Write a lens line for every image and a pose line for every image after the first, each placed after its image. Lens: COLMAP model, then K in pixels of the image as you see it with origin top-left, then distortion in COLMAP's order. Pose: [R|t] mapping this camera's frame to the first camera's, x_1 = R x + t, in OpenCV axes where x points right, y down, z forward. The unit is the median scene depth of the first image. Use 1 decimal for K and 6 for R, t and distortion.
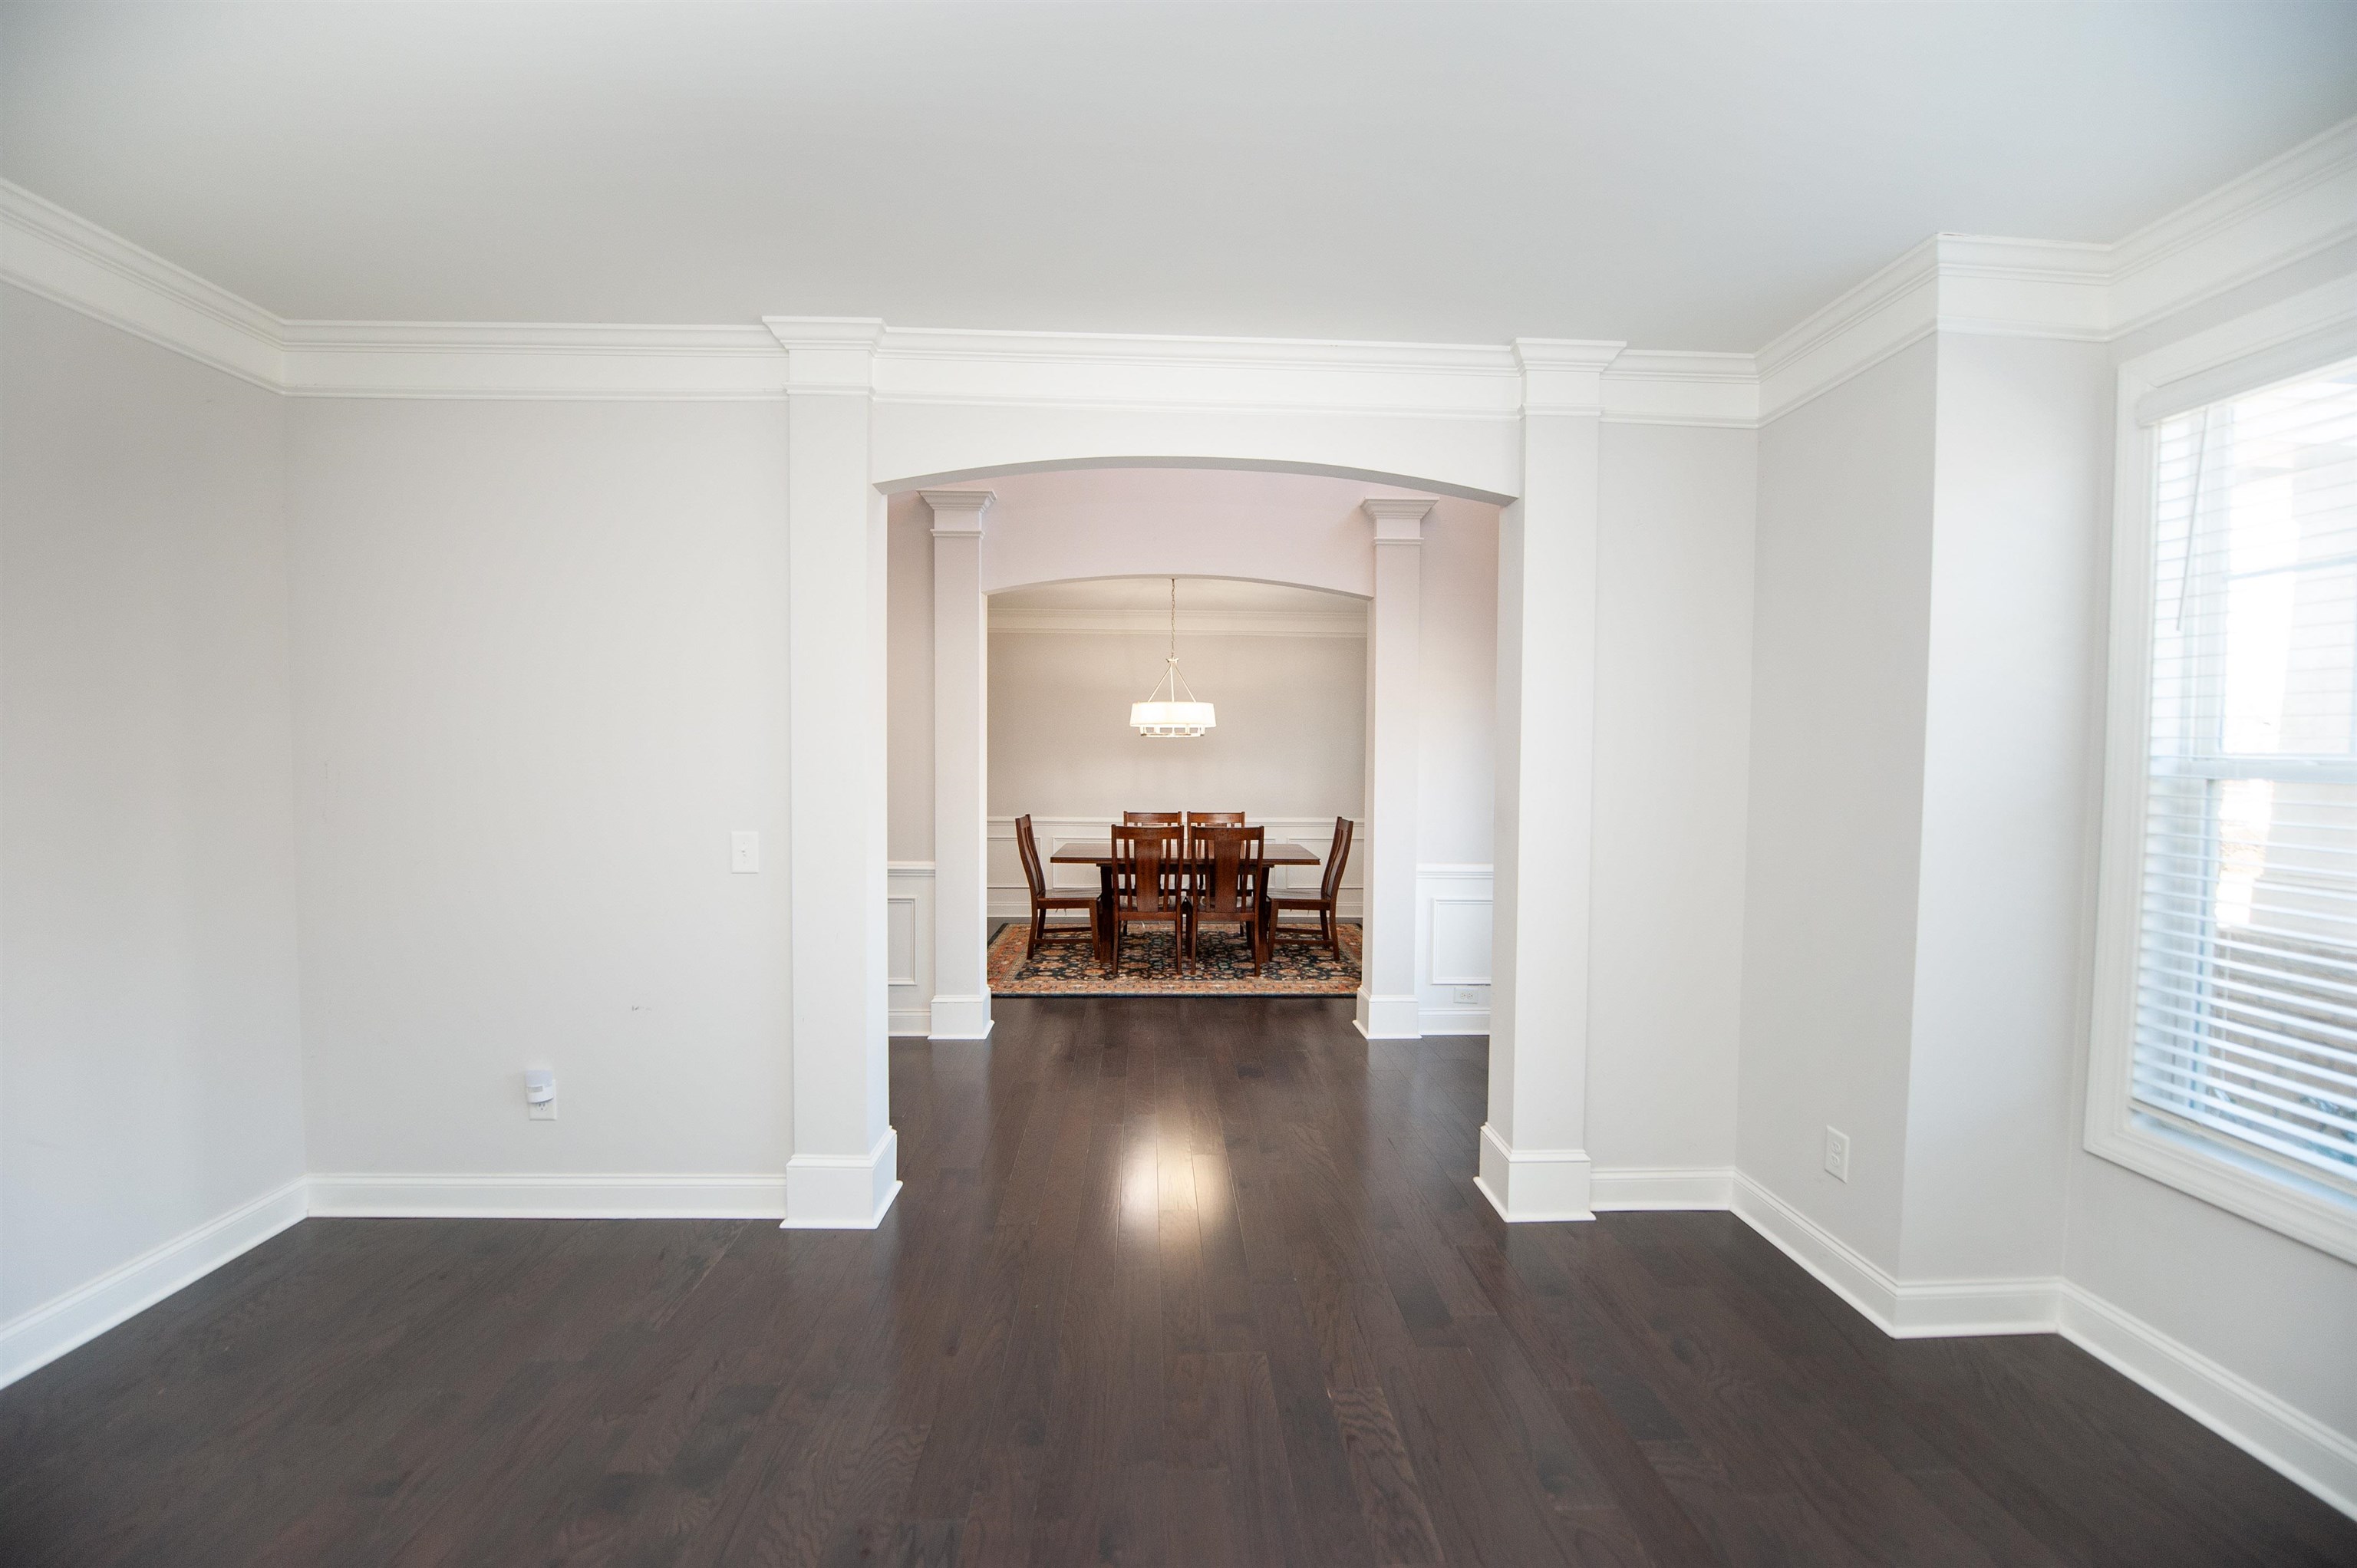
lens RADIAL K [[949.0, 0, 1183.0], [0, 949.0, 793.0], [0, 0, 1]] dist [-0.014294, -0.004602]
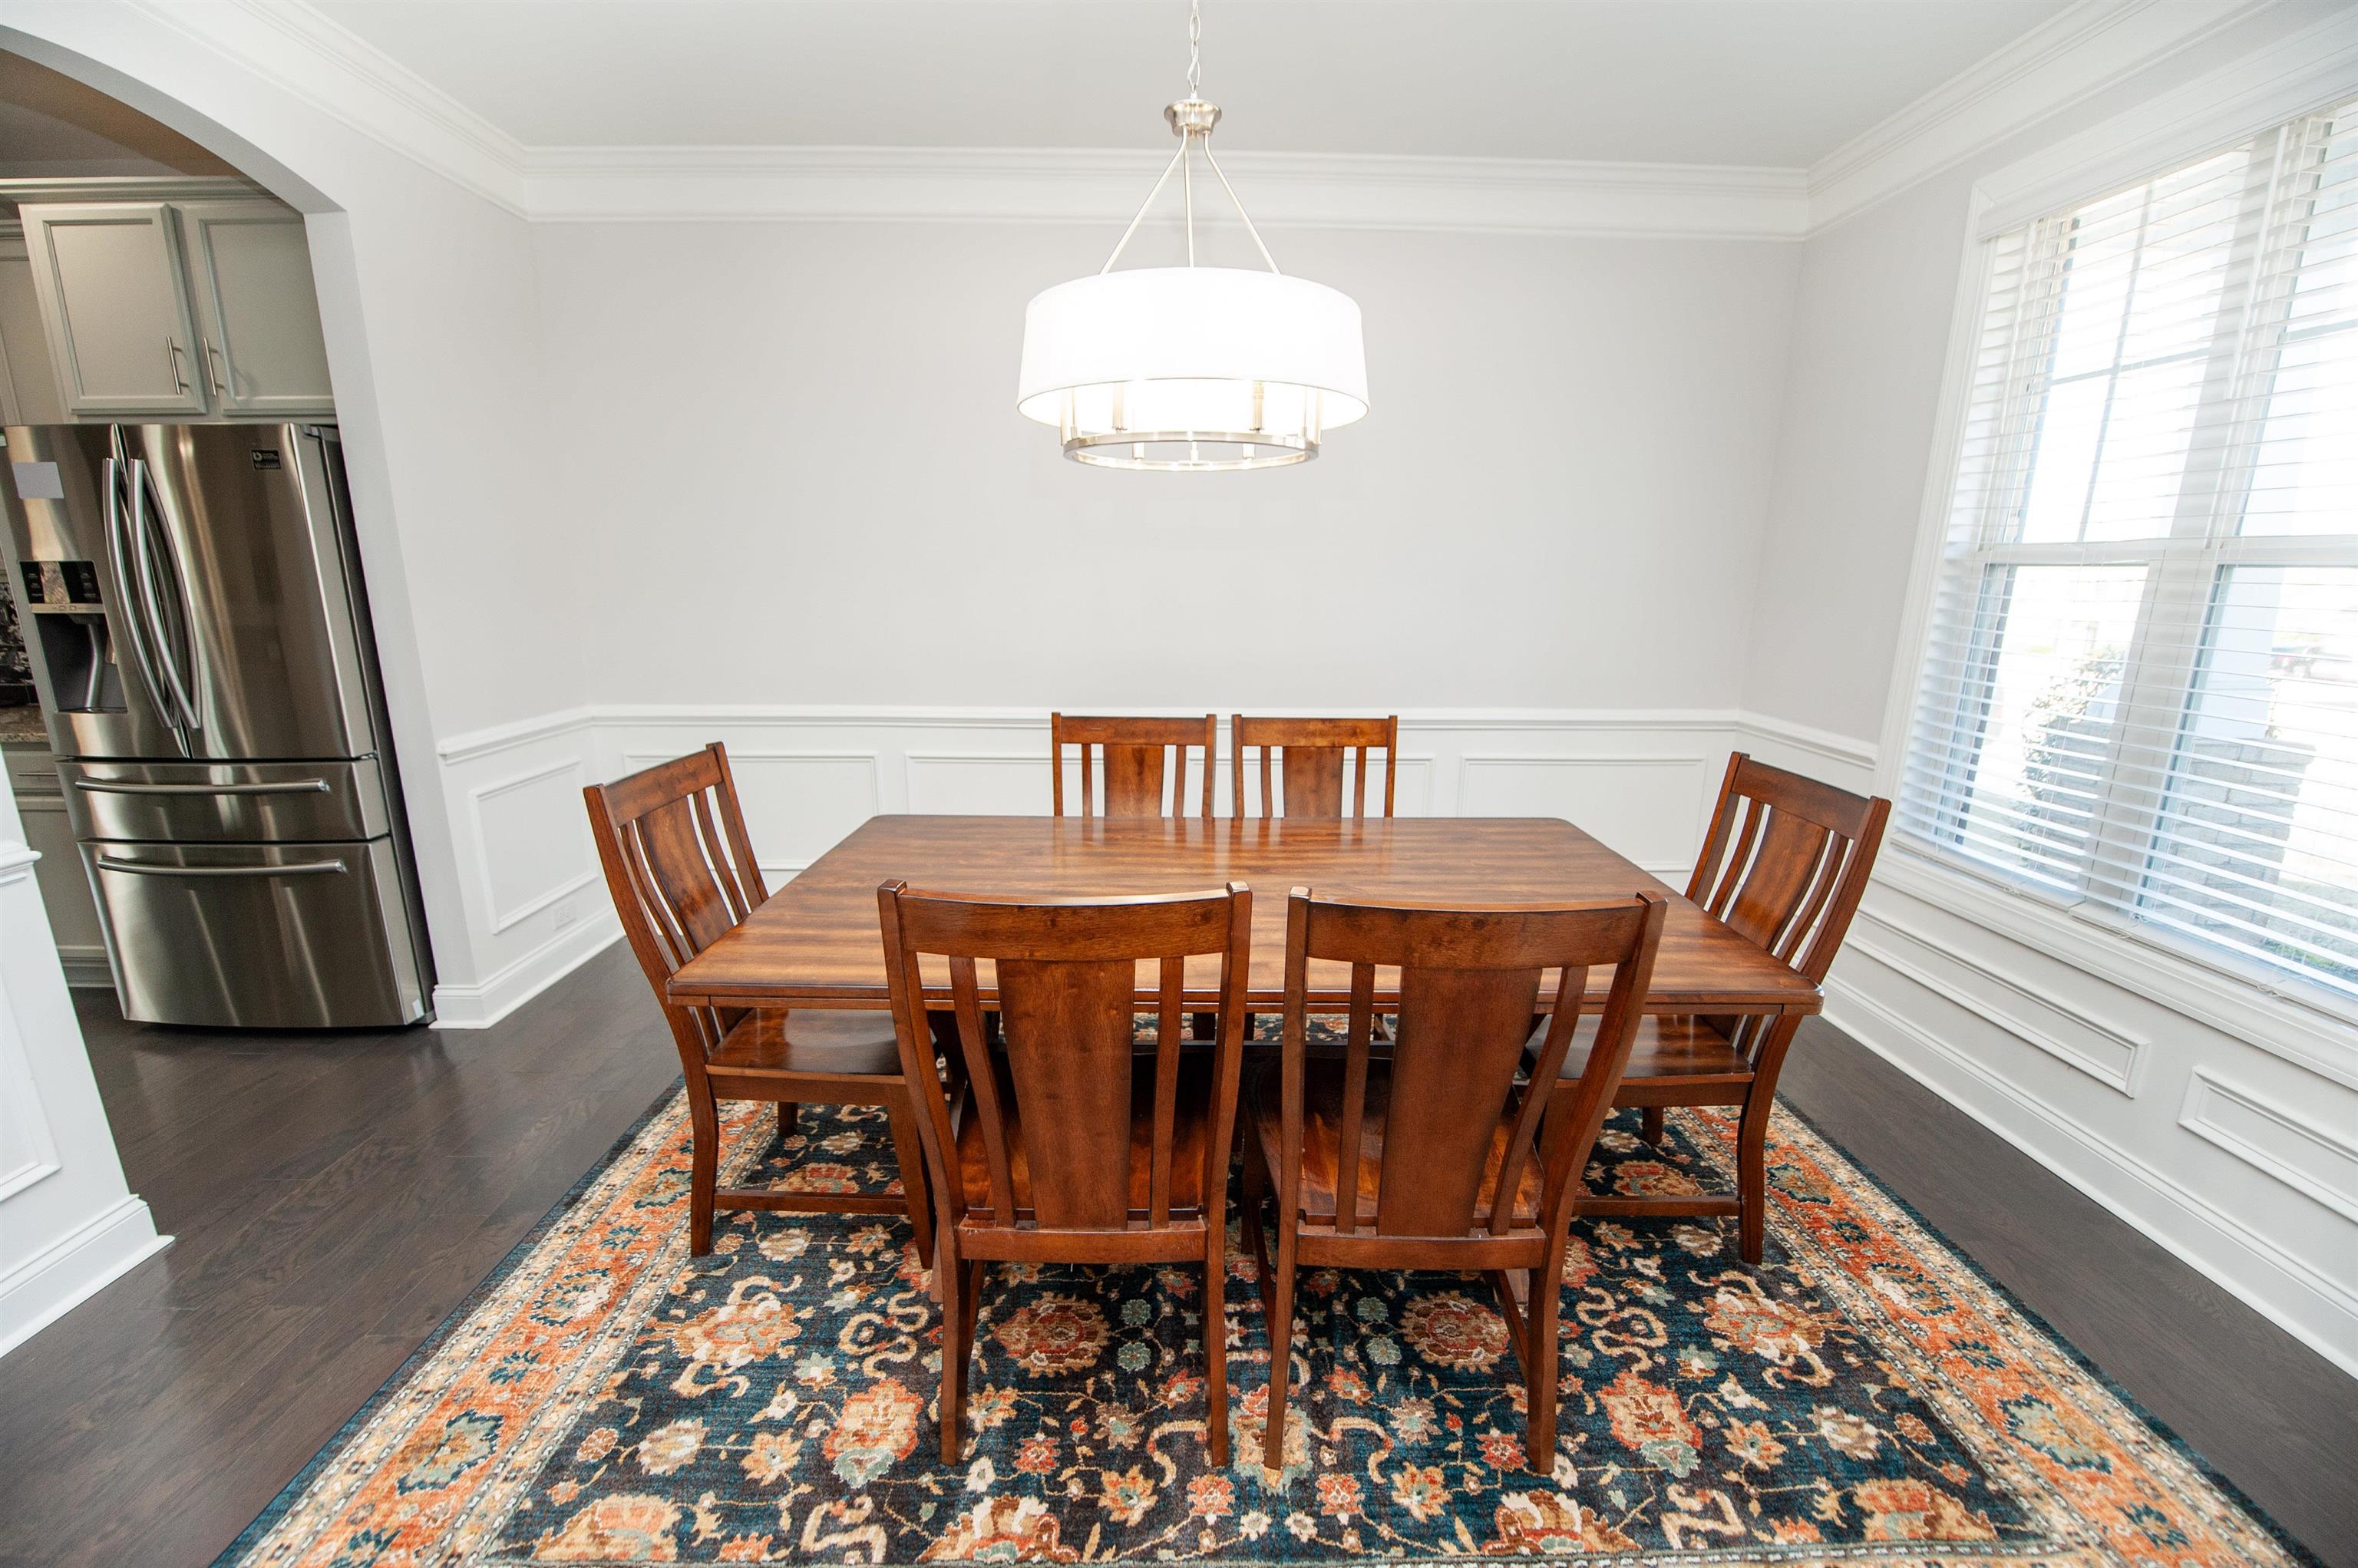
lens RADIAL K [[949.4, 0, 1183.5], [0, 949.4, 793.0], [0, 0, 1]] dist [-0.014294, -0.004602]
pose [[0.999923, 0.010173, -0.007172, -0.011401], [-0.008680, 0.982897, 0.183952, -0.017503], [0.008920, -0.183876, 0.982909, 0.684924]]
